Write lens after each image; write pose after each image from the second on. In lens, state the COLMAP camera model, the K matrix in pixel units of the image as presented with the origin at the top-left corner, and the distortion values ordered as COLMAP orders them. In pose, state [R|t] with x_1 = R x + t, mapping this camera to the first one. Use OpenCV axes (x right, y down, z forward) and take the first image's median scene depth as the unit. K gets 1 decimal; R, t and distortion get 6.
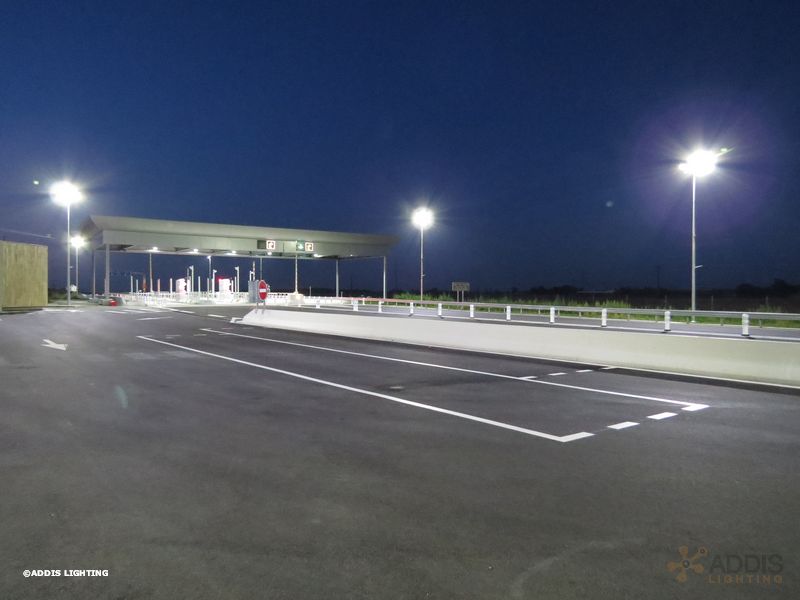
lens RADIAL K [[567.5, 0, 400.0], [0, 567.5, 300.0], [0, 0, 1]] dist [-0.023086, 0.003776]
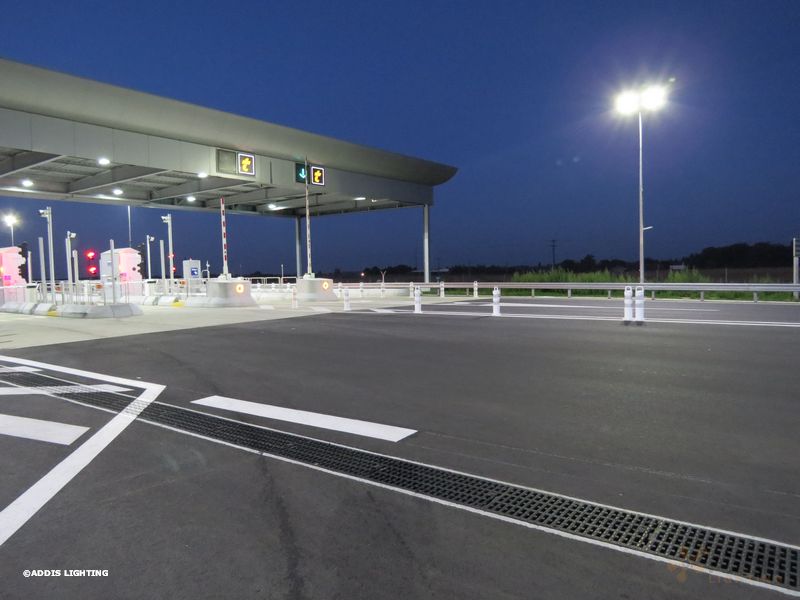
lens RADIAL K [[556.0, 0, 400.0], [0, 556.0, 300.0], [0, 0, 1]] dist [-0.005085, -0.000235]
pose [[0.944989, -0.044332, 0.324085, -0.248271], [0.032807, 0.998623, 0.040942, -0.008612], [-0.325454, -0.028057, 0.945142, 0.543813]]
